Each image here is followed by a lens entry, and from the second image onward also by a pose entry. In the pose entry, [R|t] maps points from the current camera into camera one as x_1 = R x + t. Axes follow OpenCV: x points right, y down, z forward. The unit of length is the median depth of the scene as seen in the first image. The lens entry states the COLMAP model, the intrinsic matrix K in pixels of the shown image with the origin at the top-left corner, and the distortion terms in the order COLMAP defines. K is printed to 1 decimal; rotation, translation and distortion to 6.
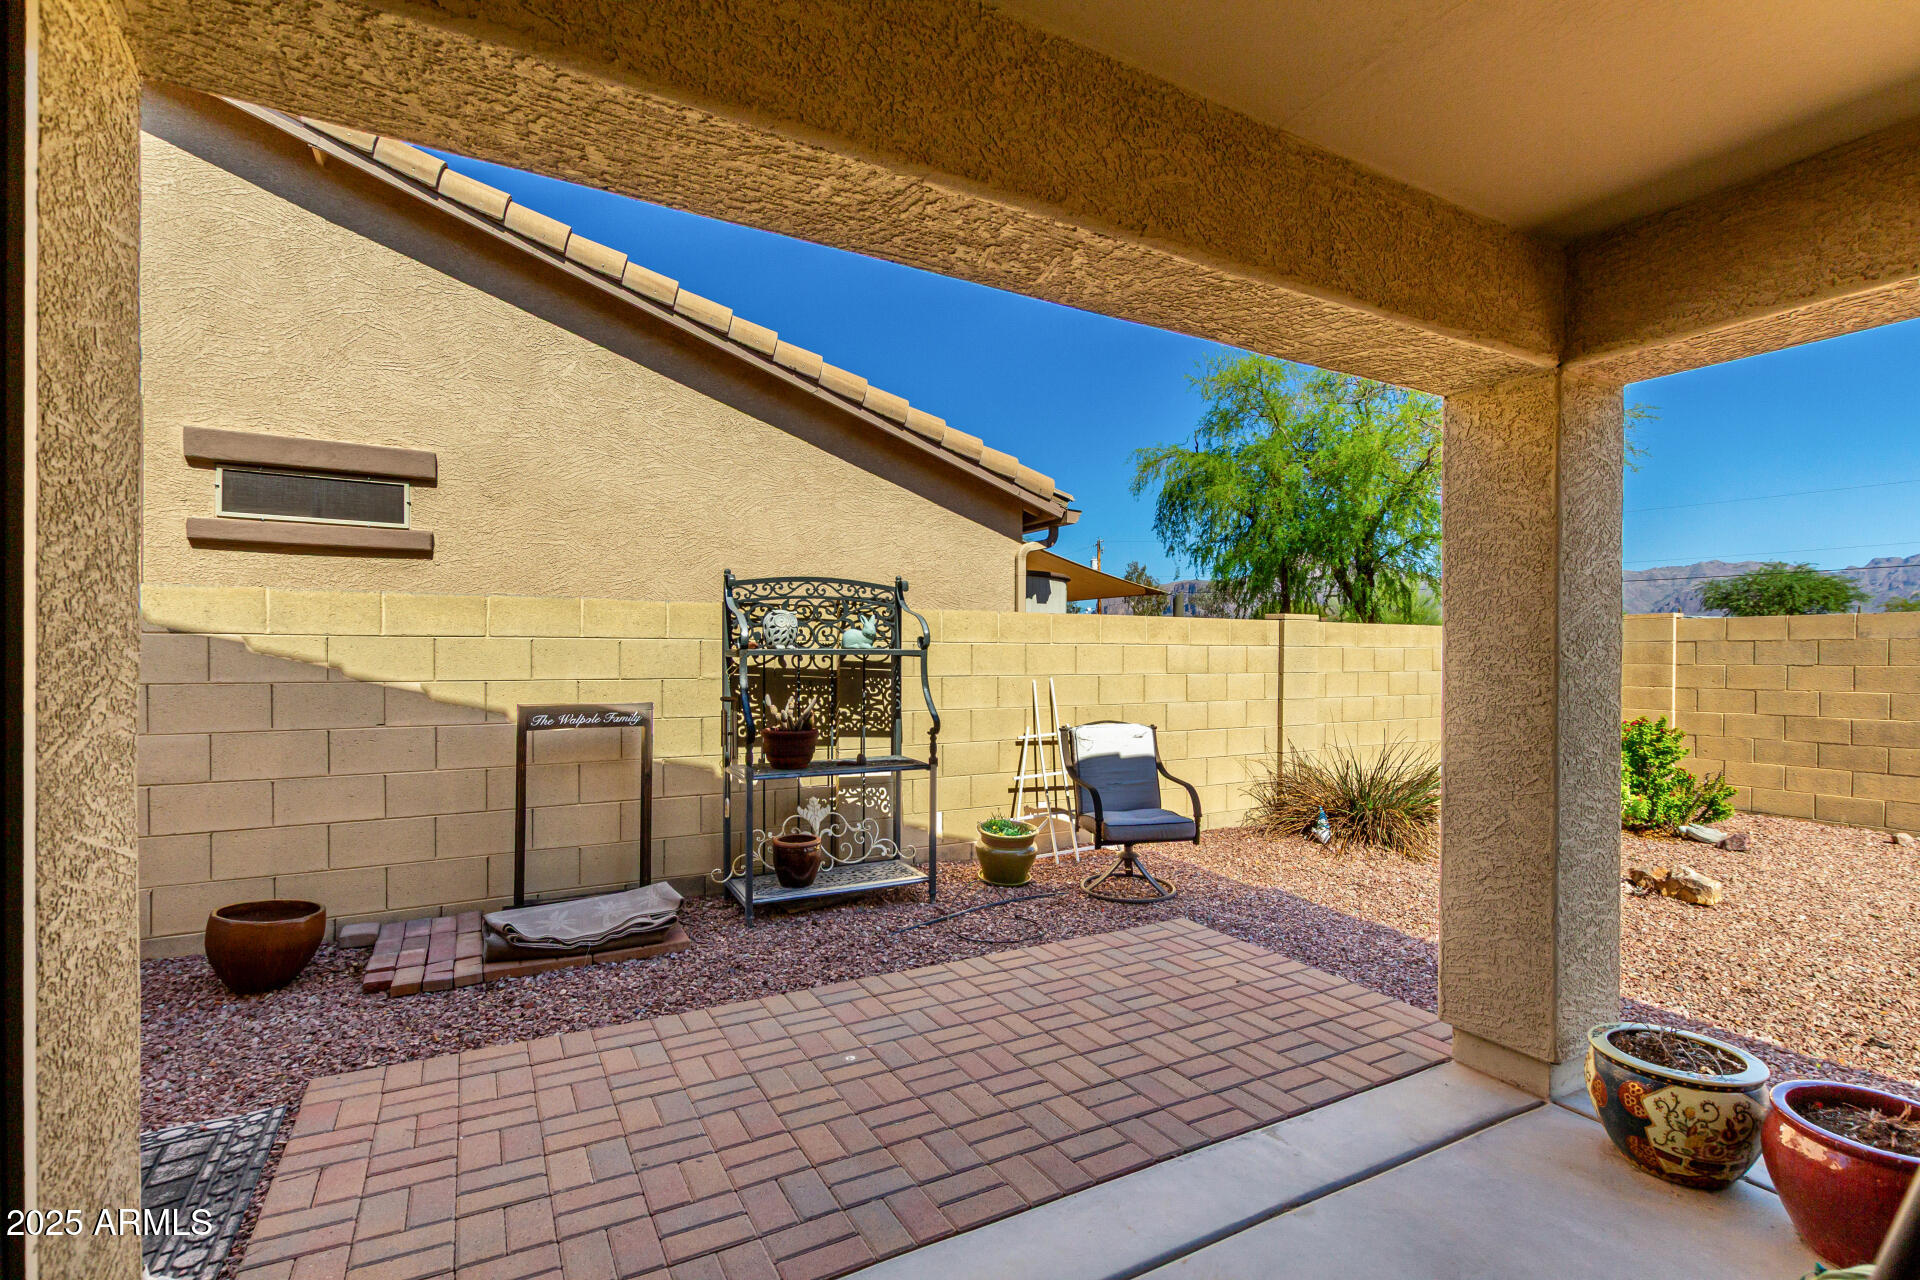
lens RADIAL K [[884.6, 0, 956.0], [0, 884.6, 652.5], [0, 0, 1]] dist [0.000174, -0.000464]
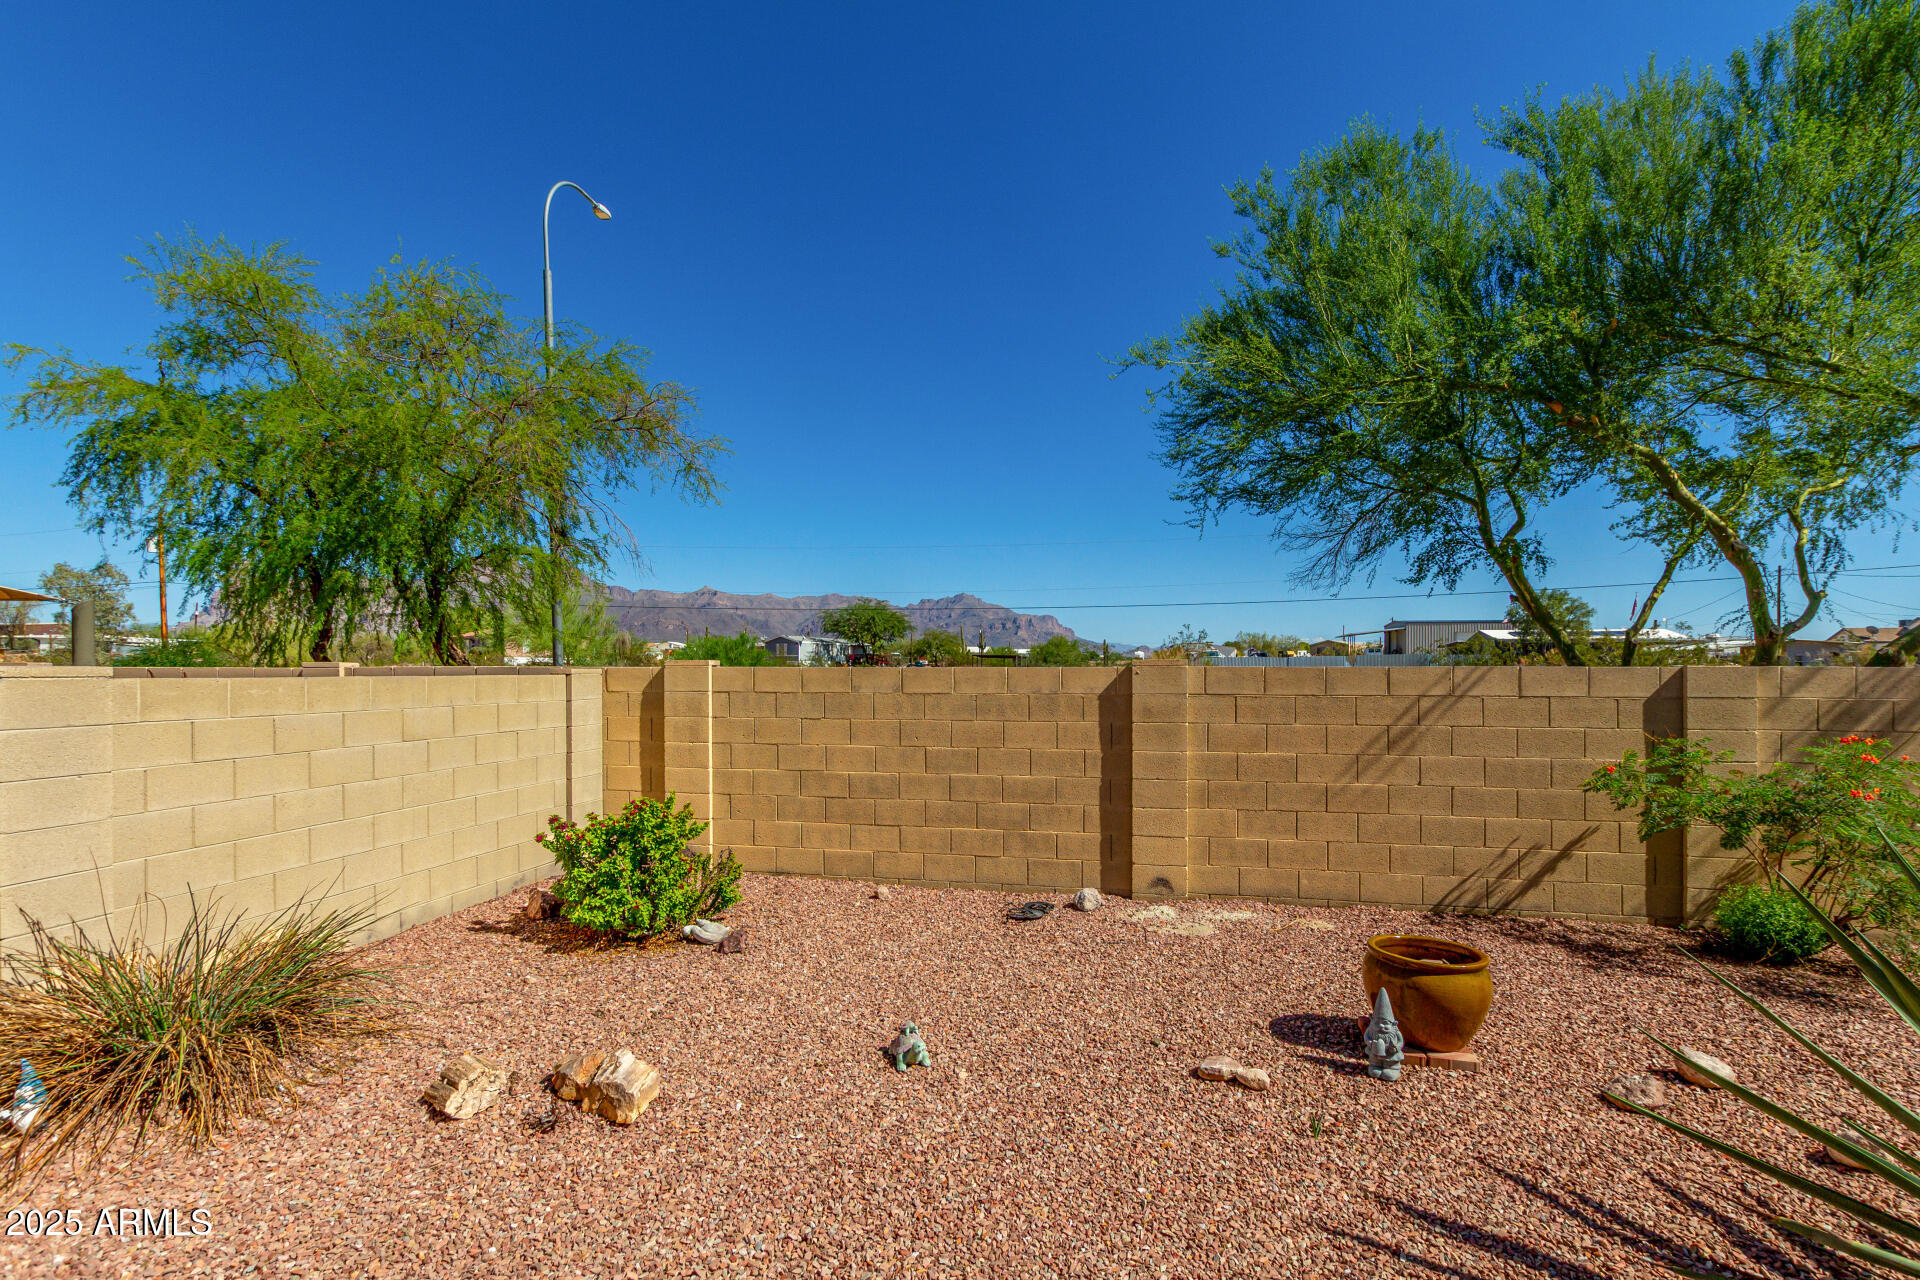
lens RADIAL K [[884.6, 0, 963.5], [0, 884.6, 651.7], [0, 0, 1]] dist [0.000174, -0.000464]
pose [[0.660830, 0.011688, 0.750445, 0.351691], [-0.001961, 0.999902, -0.013846, -0.045774], [-0.750533, 0.007678, 0.660788, 0.247899]]
